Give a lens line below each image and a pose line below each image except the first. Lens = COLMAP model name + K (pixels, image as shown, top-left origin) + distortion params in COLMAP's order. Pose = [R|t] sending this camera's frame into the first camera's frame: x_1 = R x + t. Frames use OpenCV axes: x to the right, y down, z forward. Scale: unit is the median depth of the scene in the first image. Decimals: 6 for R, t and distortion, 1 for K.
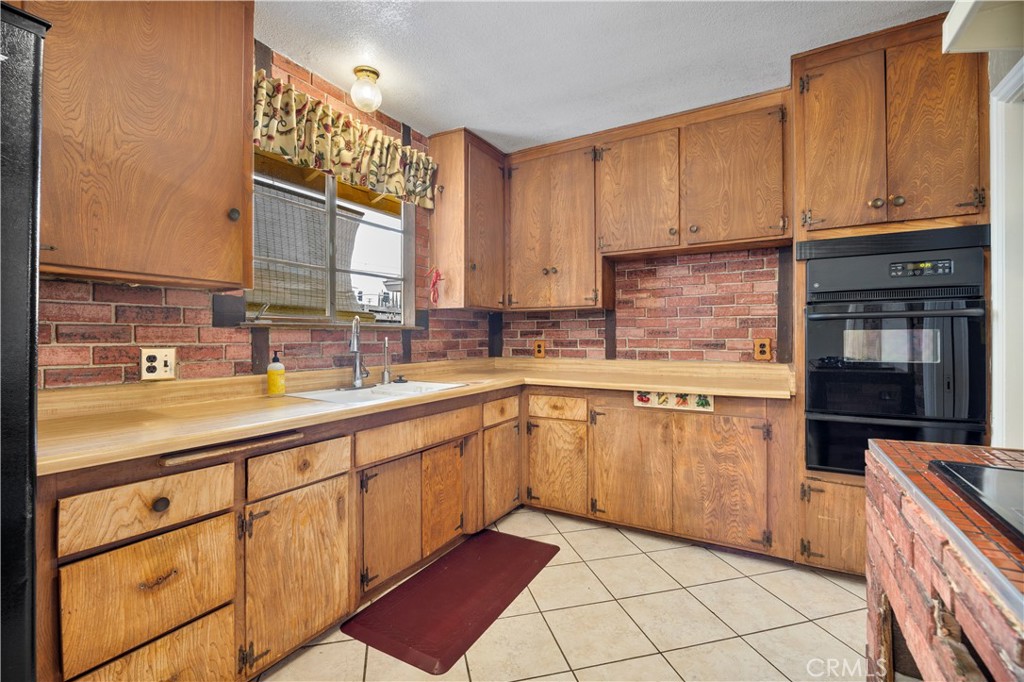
lens RADIAL K [[449.9, 0, 512.0], [0, 449.9, 338.4], [0, 0, 1]] dist [-0.013425, 0.000489]
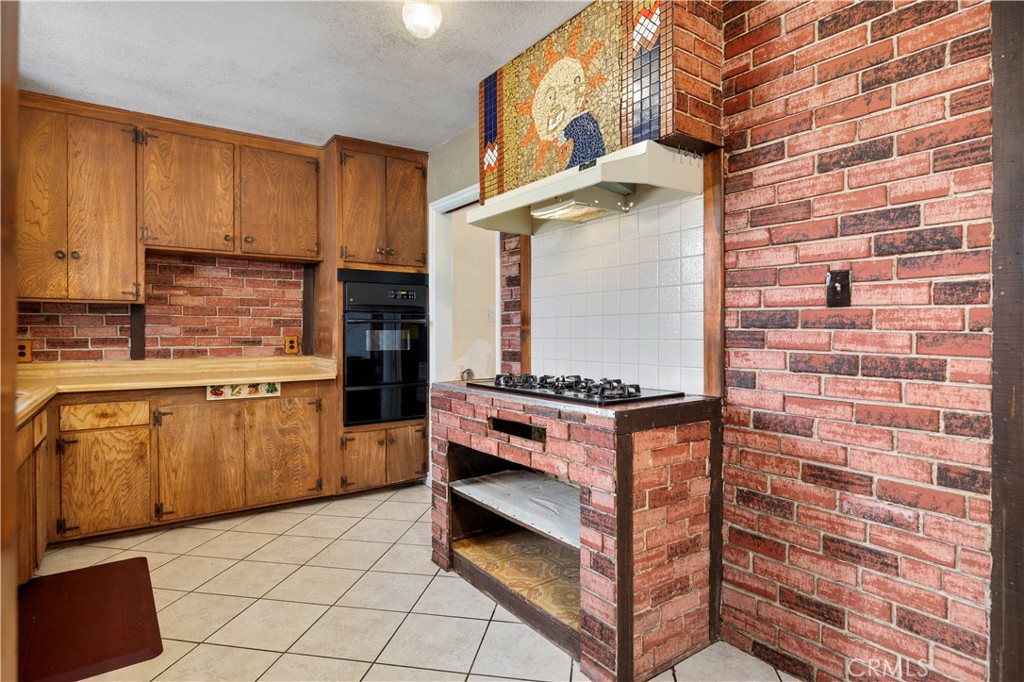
lens RADIAL K [[535.0, 0, 510.9], [0, 535.0, 336.5], [0, 0, 1]] dist [-0.011592, -0.000585]
pose [[0.411745, -0.005353, 0.911283, -0.604101], [0.003457, 0.999985, 0.004312, -0.002876], [-0.911293, 0.001374, 0.411757, -0.174854]]
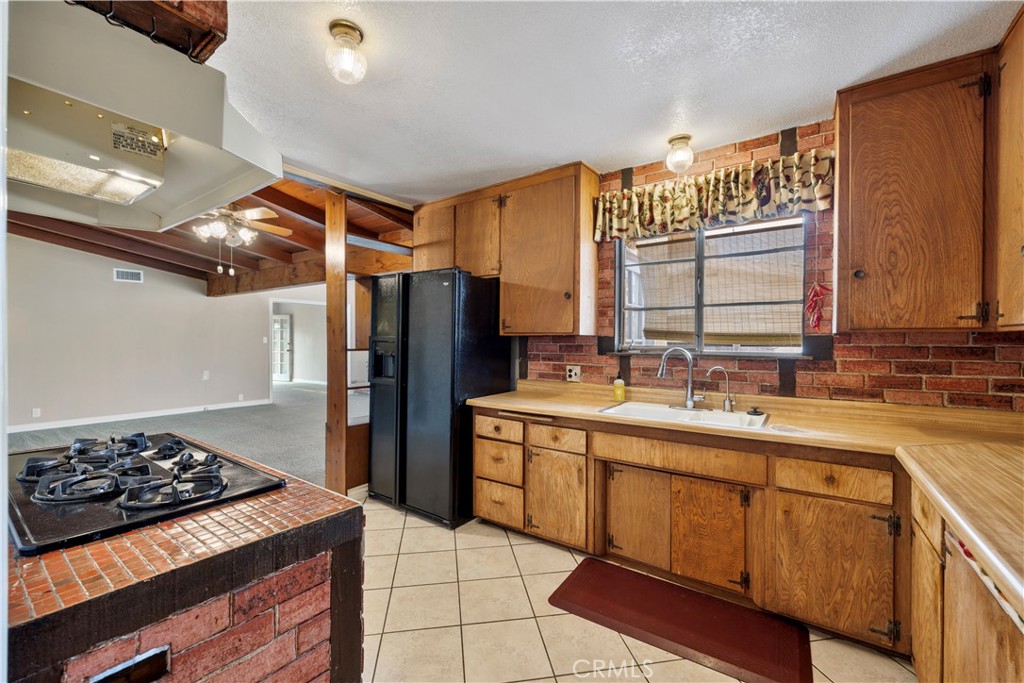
lens RADIAL K [[417.0, 0, 510.2], [0, 417.0, 343.8], [0, 0, 1]] dist [-0.002257, 0.000032]
pose [[-0.089505, 0.006087, -0.995968, 0.680041], [-0.007404, 0.999950, 0.006777, -0.054235], [0.995959, 0.007980, -0.089455, 0.563633]]
